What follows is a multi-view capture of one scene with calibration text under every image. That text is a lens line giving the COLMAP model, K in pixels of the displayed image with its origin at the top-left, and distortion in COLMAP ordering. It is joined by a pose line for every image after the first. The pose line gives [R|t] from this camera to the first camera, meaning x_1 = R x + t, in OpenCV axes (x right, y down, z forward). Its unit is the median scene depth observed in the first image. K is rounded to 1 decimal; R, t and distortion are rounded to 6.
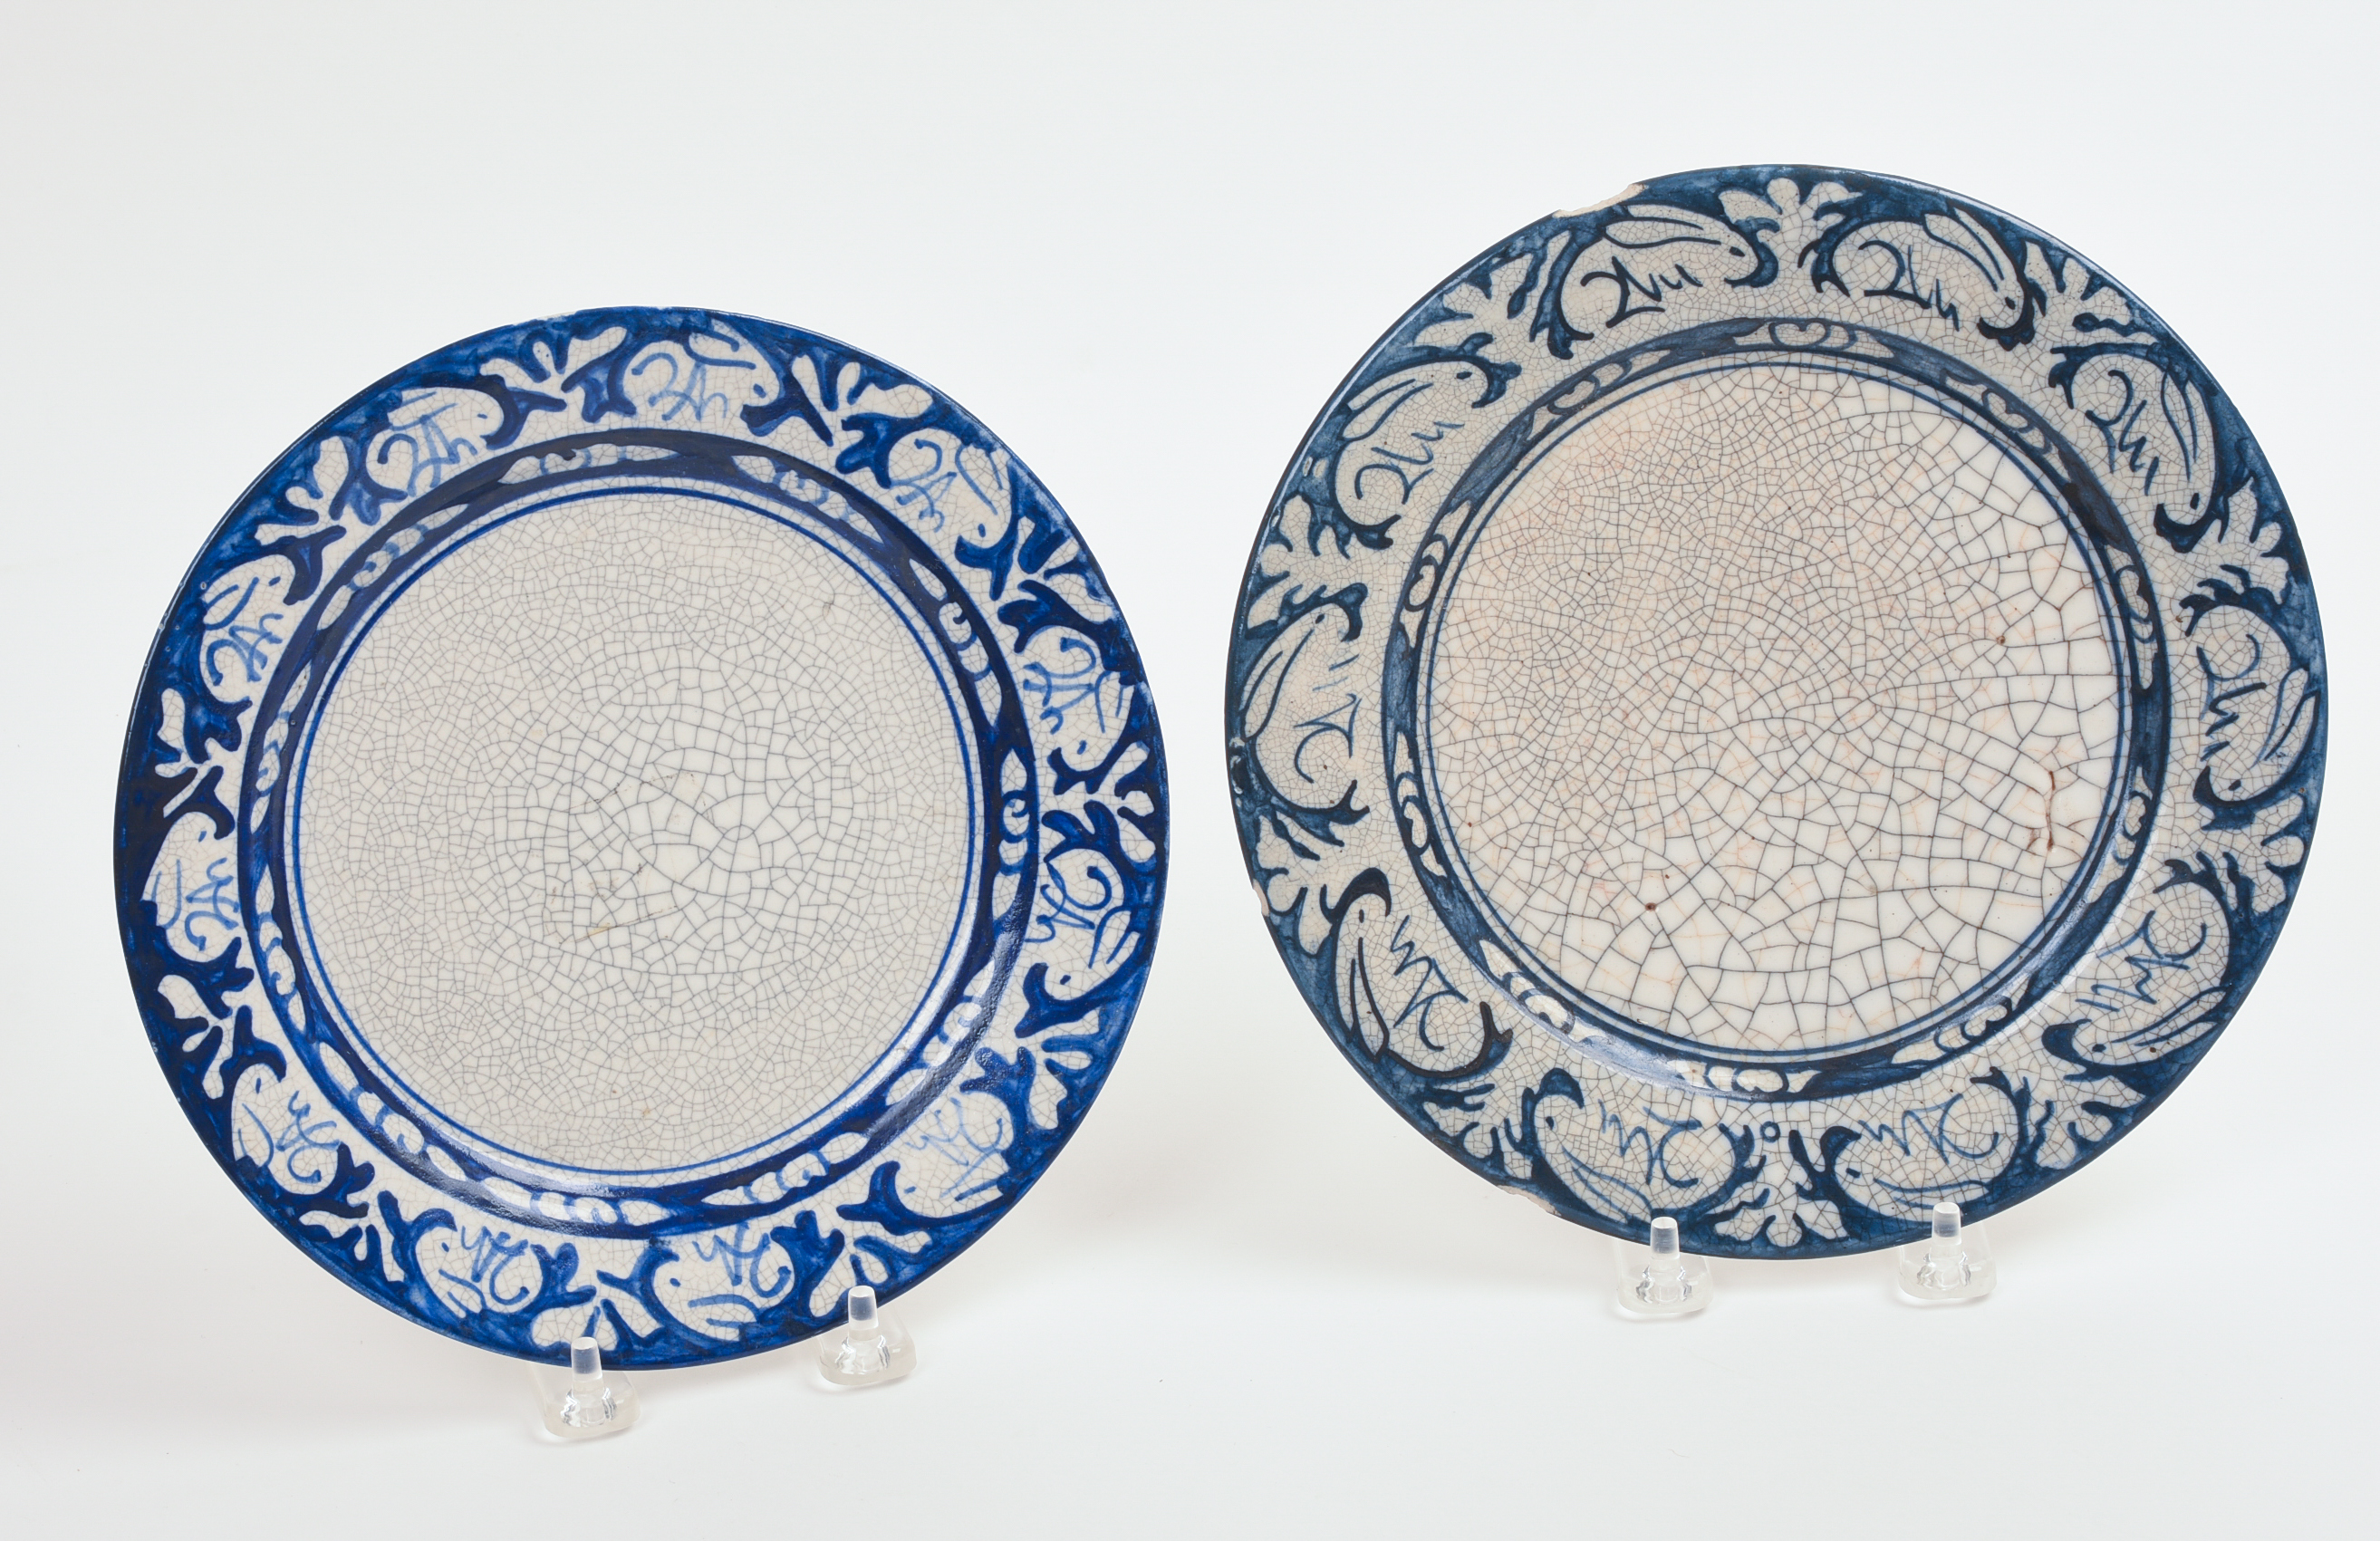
lens RADIAL K [[5251.0, 0, 1190.6], [0, 5251.0, 767.3], [0, 0, 1]] dist [-0.713573, 0.000000]
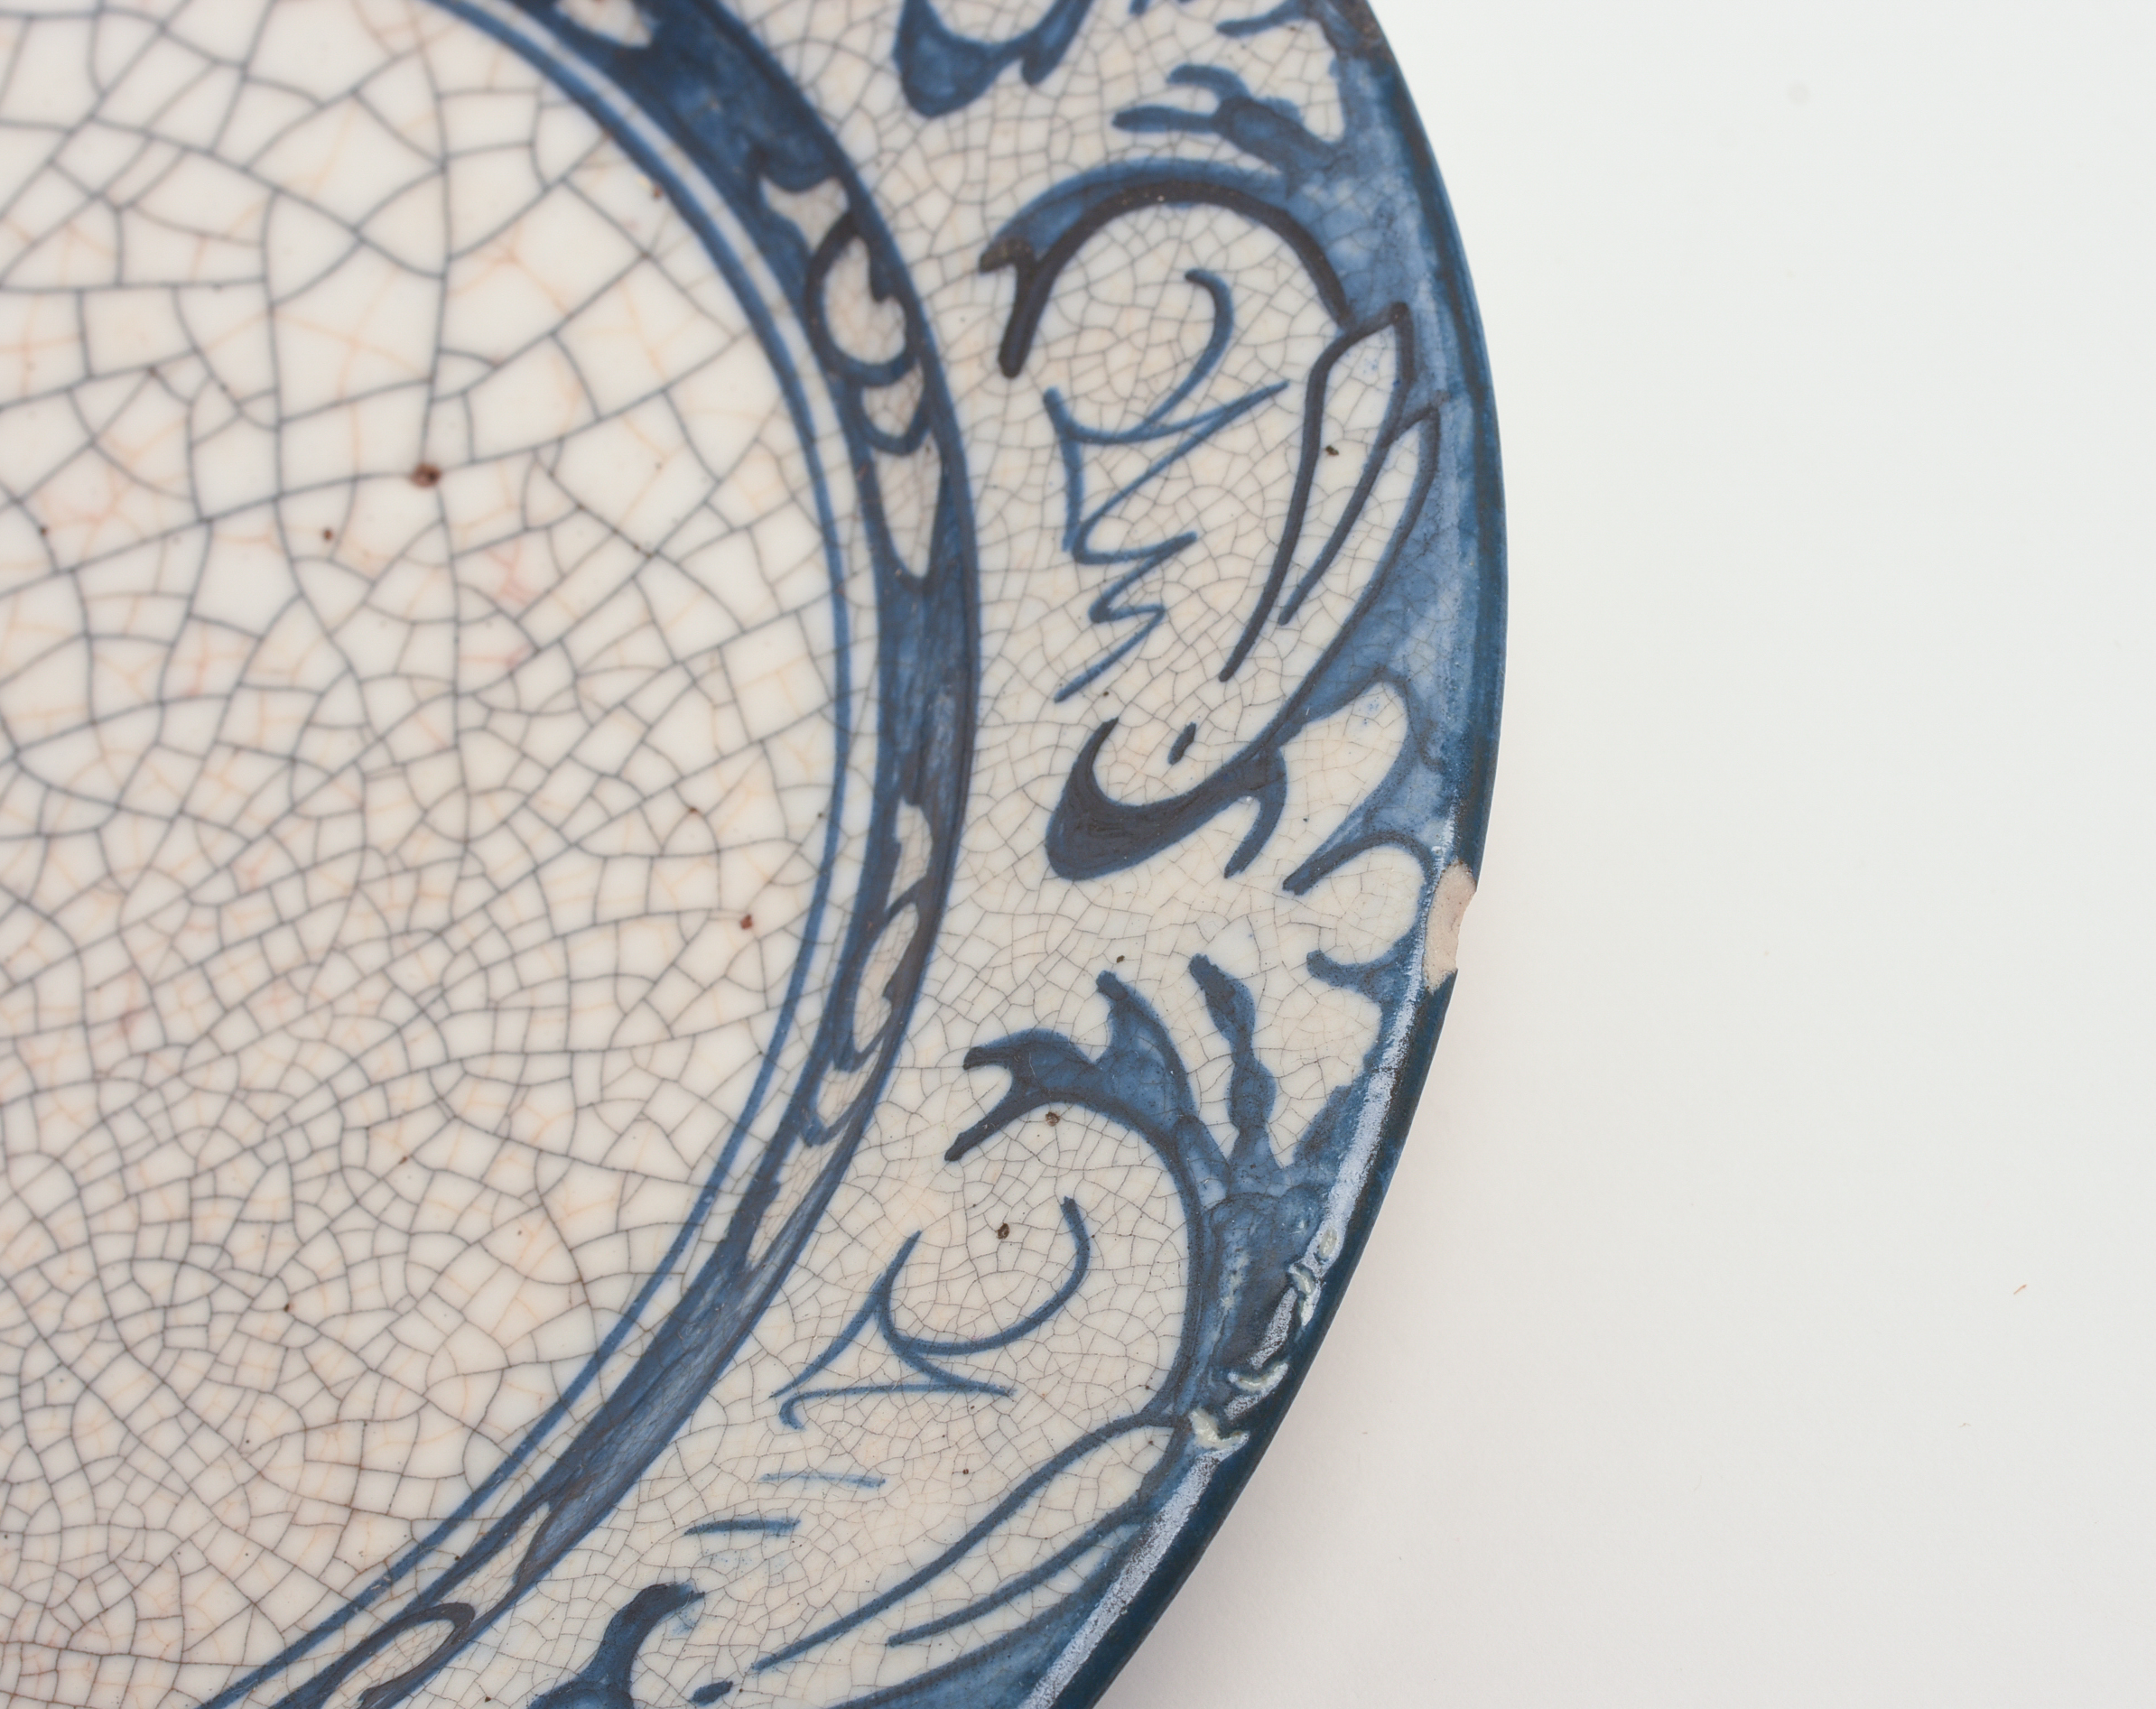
lens RADIAL K [[5829.8, 0, 1076.7], [0, 5829.8, 855.4], [0, 0, 1]] dist [-0.055294, 0.000000]
pose [[-0.822454, -0.395792, 0.408556, -0.091832], [0.511961, -0.828087, 0.228402, -0.050263], [0.247921, 0.397015, 0.883694, 0.723772]]
